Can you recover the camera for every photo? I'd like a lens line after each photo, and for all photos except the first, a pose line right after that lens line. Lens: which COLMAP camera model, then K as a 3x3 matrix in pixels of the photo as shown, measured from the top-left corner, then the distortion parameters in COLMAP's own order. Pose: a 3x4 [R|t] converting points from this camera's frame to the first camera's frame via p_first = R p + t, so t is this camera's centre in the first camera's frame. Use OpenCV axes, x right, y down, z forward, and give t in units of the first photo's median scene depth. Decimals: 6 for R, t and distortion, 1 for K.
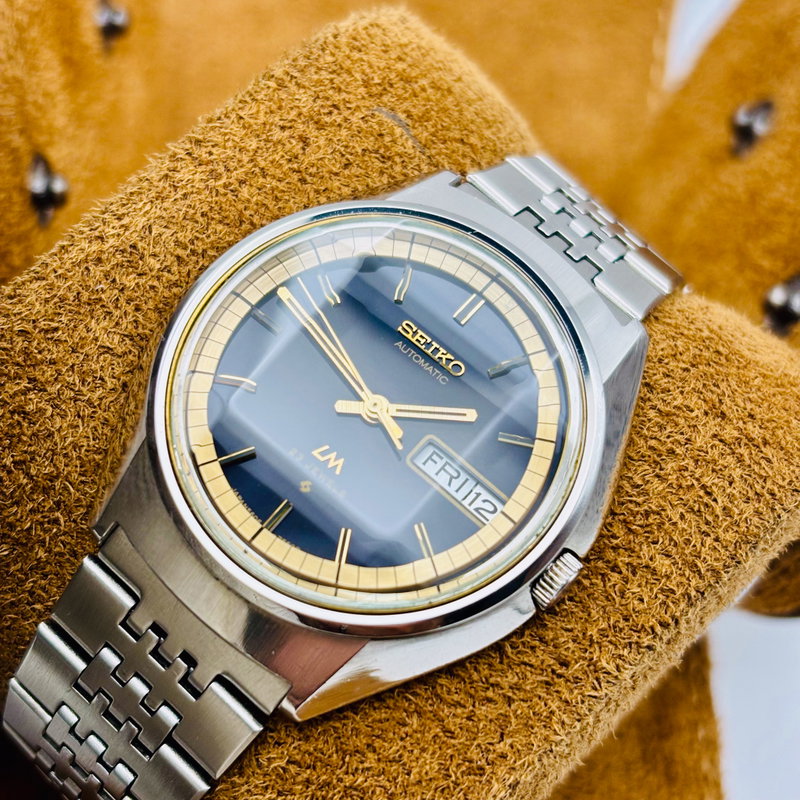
lens RADIAL K [[1694.7, 0, 400.0], [0, 1694.7, 400.0], [0, 0, 1]] dist [0.191438, -0.820074]
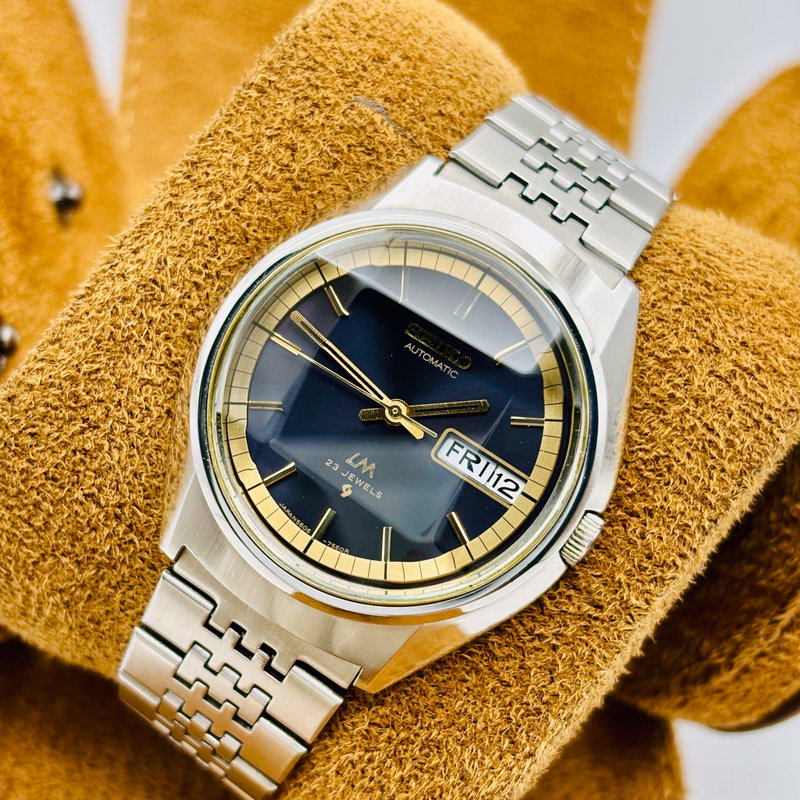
lens RADIAL K [[1694.7, 0, 400.0], [0, 1694.7, 400.0], [0, 0, 1]] dist [0.191438, -0.820074]
pose [[0.987080, -0.148832, -0.059342, 0.052677], [0.157966, 0.965940, 0.204956, -0.220695], [0.026817, -0.211682, 0.976971, -0.068134]]
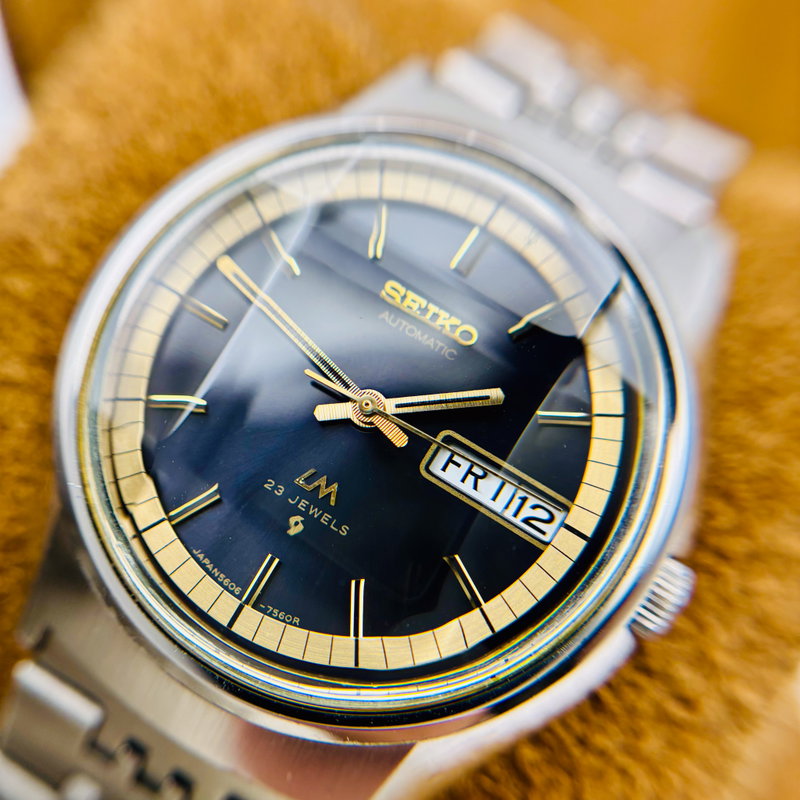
lens RADIAL K [[912.9, 0, 372.5], [0, 912.9, 413.7], [0, 0, 1]] dist [0.349817, -0.003177]
pose [[0.985858, -0.167279, -0.010069, -0.008630], [0.167206, 0.977852, 0.125887, -0.041801], [-0.011212, -0.125790, 0.991994, 0.582159]]
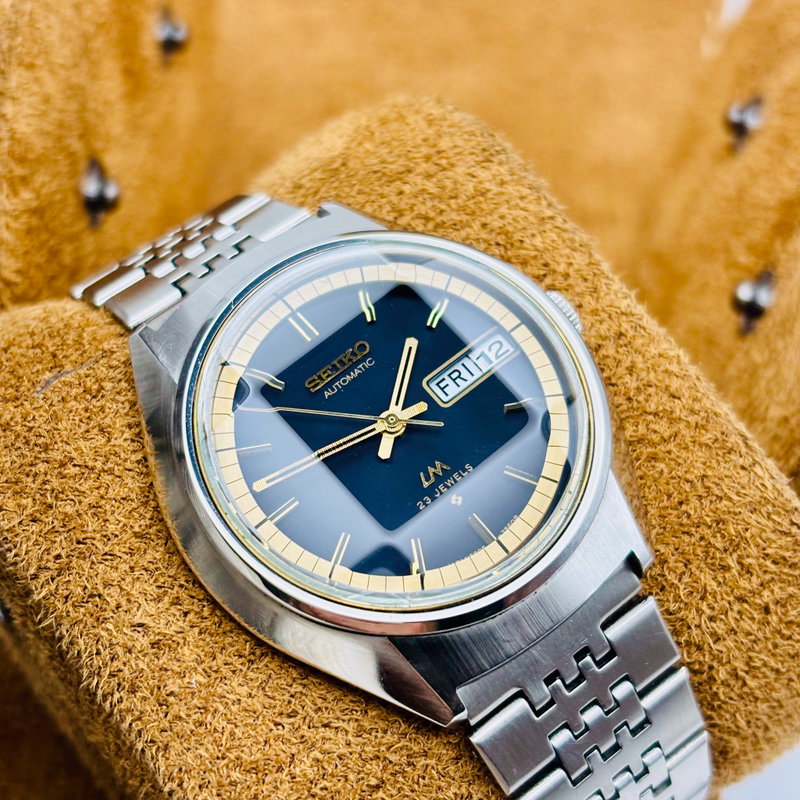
lens RADIAL K [[1694.7, 0, 400.0], [0, 1694.7, 400.0], [0, 0, 1]] dist [0.191438, -0.820074]
pose [[0.149043, -0.906302, 0.395479, -0.401732], [0.907134, 0.284500, 0.310108, -0.309024], [-0.393566, 0.312533, 0.864540, 0.088984]]
